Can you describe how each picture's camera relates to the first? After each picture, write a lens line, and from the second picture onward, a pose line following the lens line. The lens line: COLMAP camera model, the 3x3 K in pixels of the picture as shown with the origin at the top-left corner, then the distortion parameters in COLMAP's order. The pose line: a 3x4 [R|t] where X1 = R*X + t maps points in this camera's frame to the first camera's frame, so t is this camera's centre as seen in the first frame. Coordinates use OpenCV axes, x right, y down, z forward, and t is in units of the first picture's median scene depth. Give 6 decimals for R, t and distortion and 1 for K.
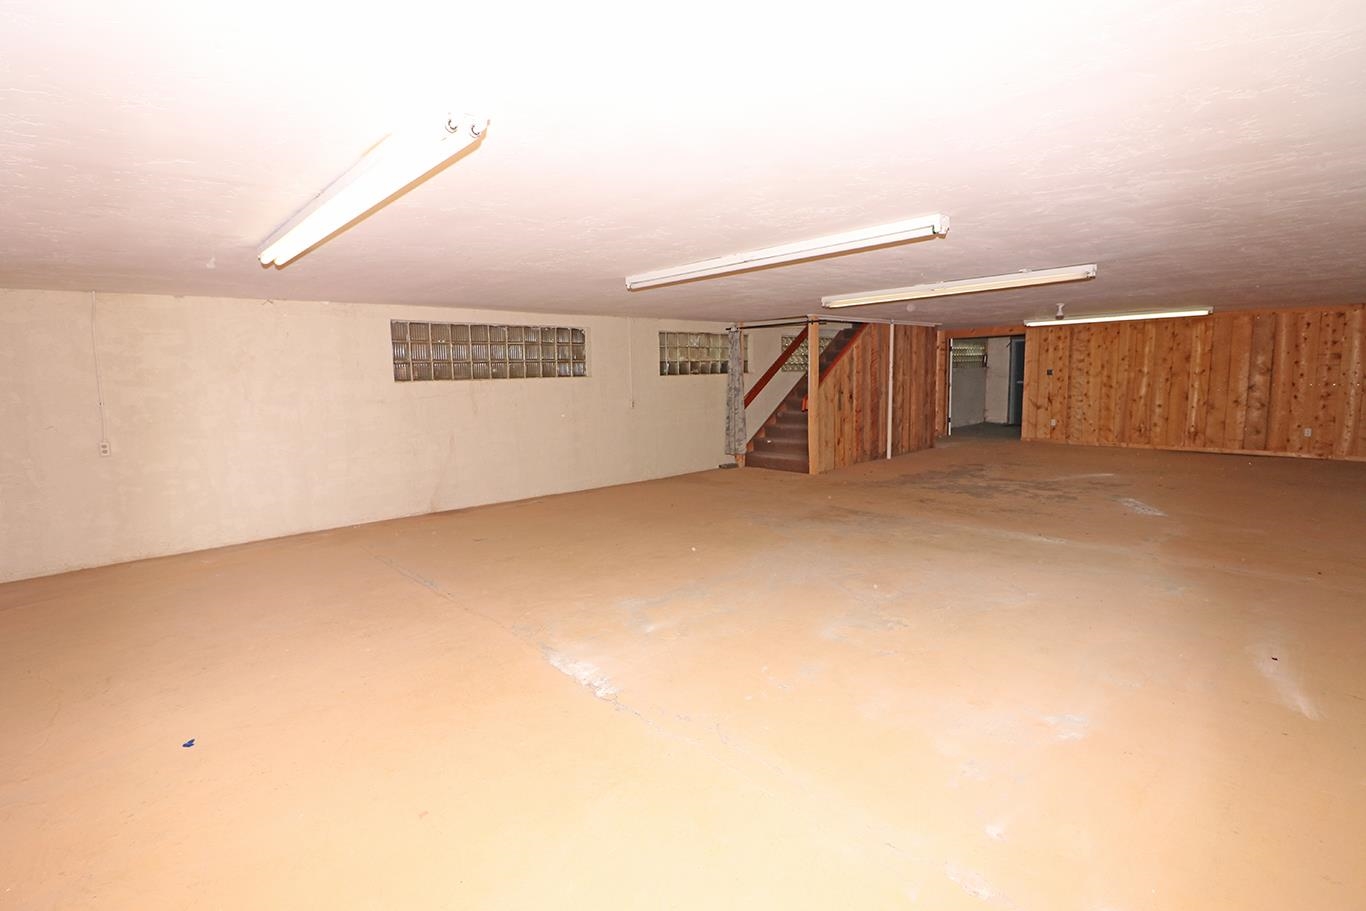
lens RADIAL K [[634.0, 0, 681.3], [0, 634.0, 455.4], [0, 0, 1]] dist [-0.013156, -0.005150]
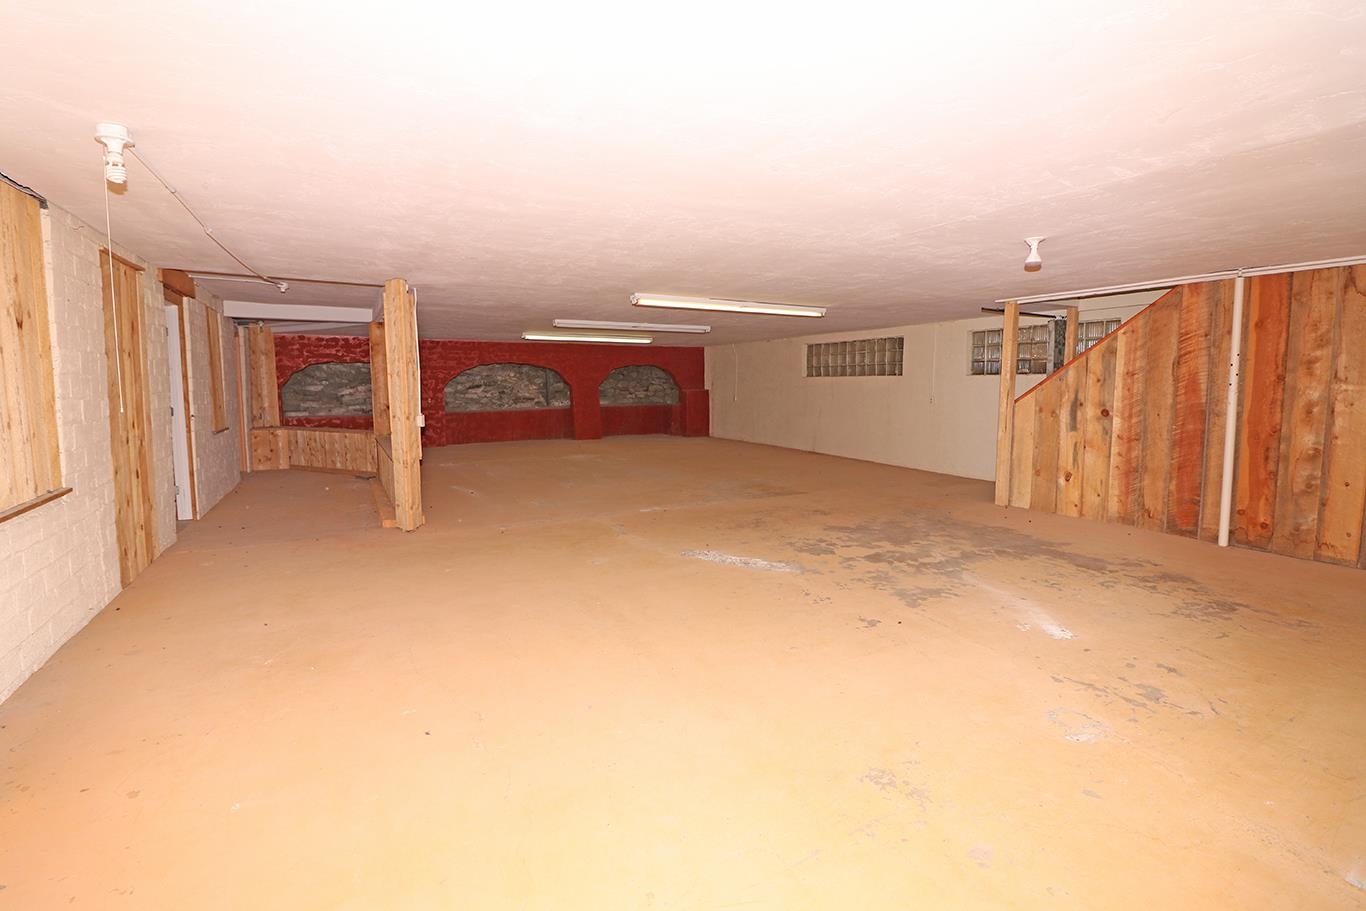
lens RADIAL K [[634.0, 0, 682.0], [0, 634.0, 447.0], [0, 0, 1]] dist [-0.013156, -0.005150]
pose [[-0.264849, 0.123991, -0.956285, 0.968222], [-0.112579, 0.980941, 0.158367, -0.109151], [0.957696, 0.149601, -0.245842, 0.743806]]
